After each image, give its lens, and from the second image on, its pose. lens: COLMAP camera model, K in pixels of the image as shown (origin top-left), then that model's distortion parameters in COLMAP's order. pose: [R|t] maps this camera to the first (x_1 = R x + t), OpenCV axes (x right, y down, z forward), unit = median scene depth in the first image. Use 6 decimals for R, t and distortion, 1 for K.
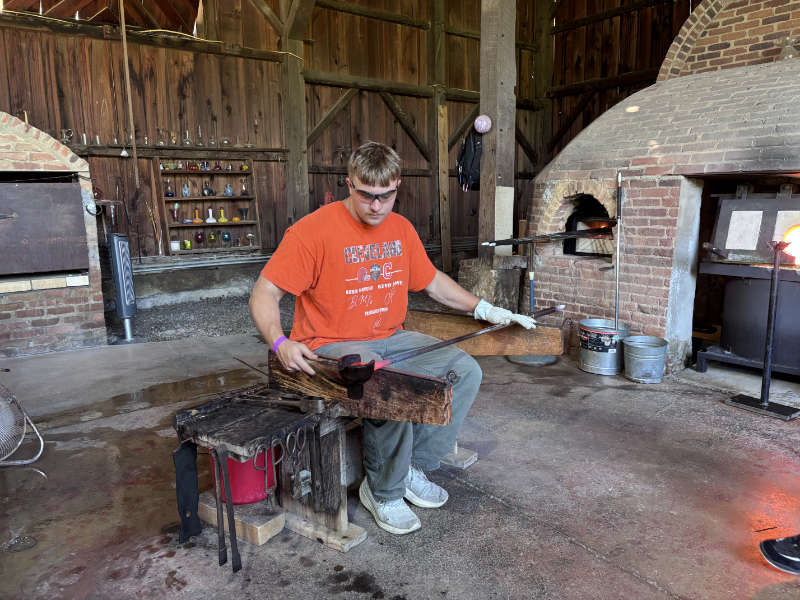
lens RADIAL K [[607.2, 0, 397.6], [0, 607.2, 296.8], [0, 0, 1]] dist [0.040786, -0.035752]
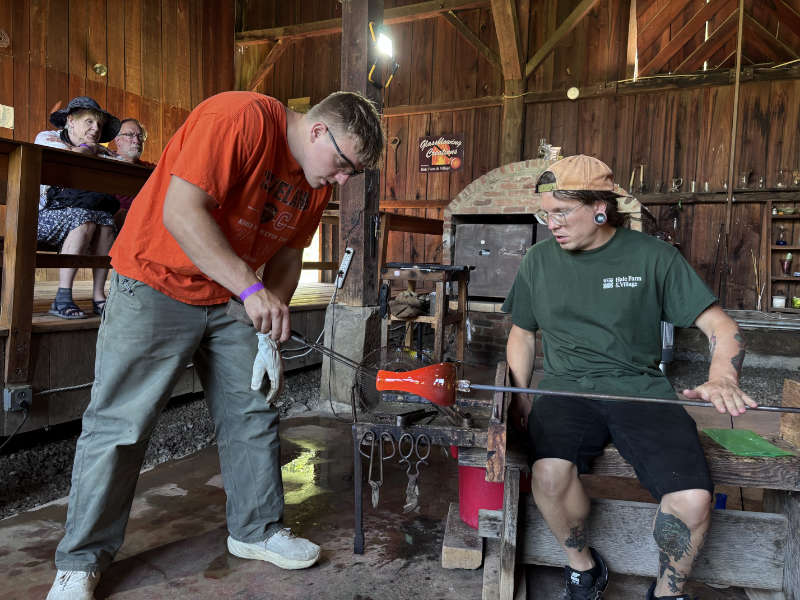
lens RADIAL K [[604.5, 0, 395.2], [0, 604.5, 300.0], [0, 0, 1]] dist [0.066192, -0.077945]
pose [[0.447157, 0.088002, -0.890116, 0.204222], [-0.180119, 0.983622, 0.006762, 0.005746], [0.876132, 0.157303, 0.455684, 0.173314]]
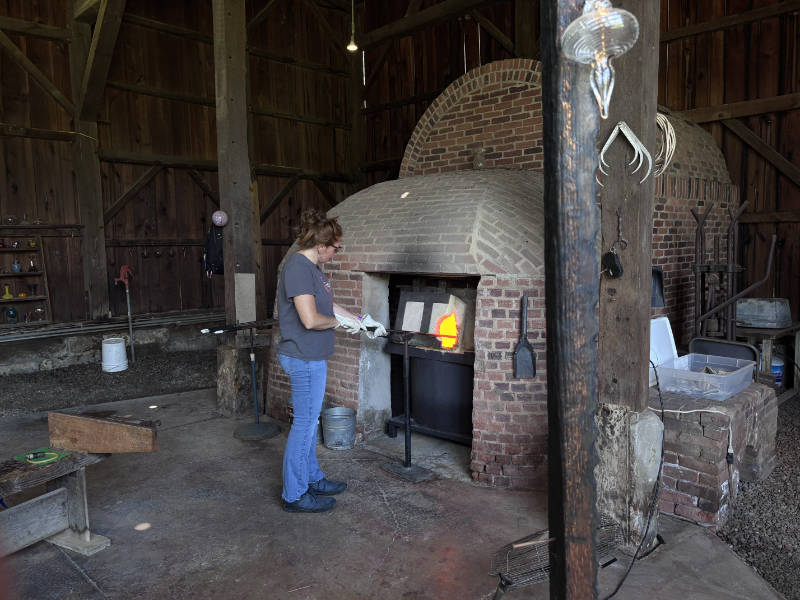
lens RADIAL K [[604.5, 0, 395.2], [0, 604.5, 300.0], [0, 0, 1]] dist [0.066192, -0.077945]
pose [[0.987490, -0.021101, 0.156263, 0.243731], [0.031674, 0.997351, -0.065480, -0.046122], [-0.154467, 0.069610, 0.985543, -0.114420]]
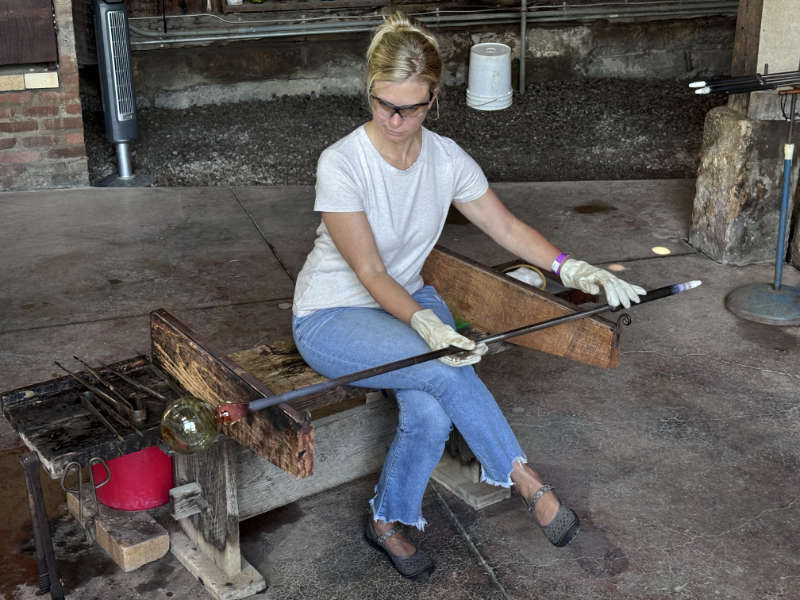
lens RADIAL K [[1249.3, 0, 386.4], [0, 1249.3, 299.3], [0, 0, 1]] dist [0.139236, -0.135393]
pose [[0.944997, 0.130392, -0.299963, 0.186838], [-0.062250, 0.972037, 0.226426, -0.106336], [0.321100, -0.195299, 0.926689, -0.094129]]
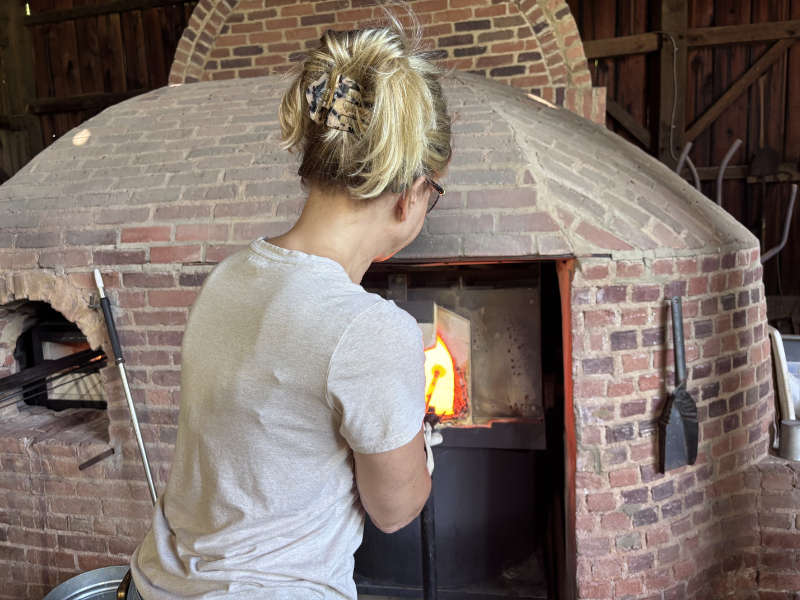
lens RADIAL K [[607.9, 0, 398.2], [0, 607.9, 306.9], [0, 0, 1]] dist [0.036643, -0.035723]
pose [[0.767751, -0.111167, 0.631032, 0.183560], [0.132413, 0.991103, 0.013497, -0.108147], [-0.626918, 0.073195, 0.775640, 0.373751]]
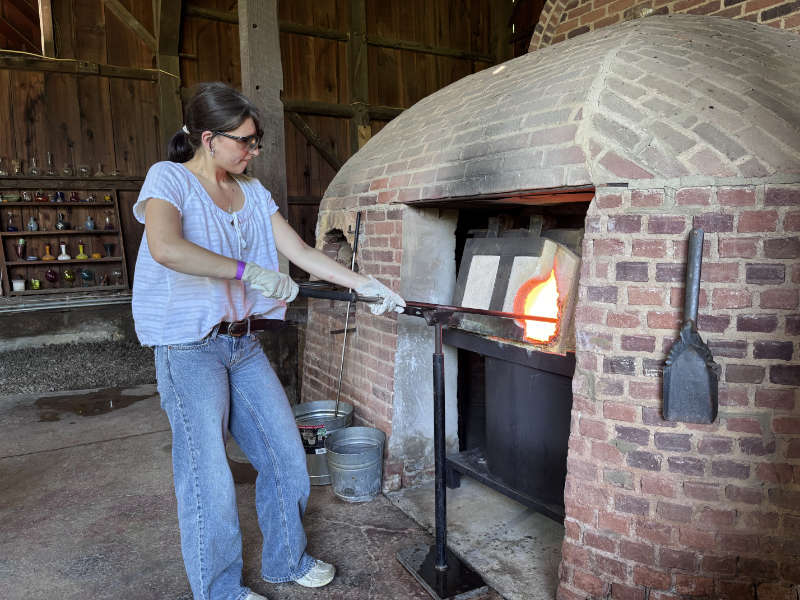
lens RADIAL K [[607.9, 0, 398.2], [0, 607.9, 306.9], [0, 0, 1]] dist [0.036643, -0.035723]
pose [[0.991470, 0.010889, -0.129882, 0.390621], [-0.014849, 0.999453, -0.029564, -0.043439], [0.129489, 0.031241, 0.991089, 0.227700]]
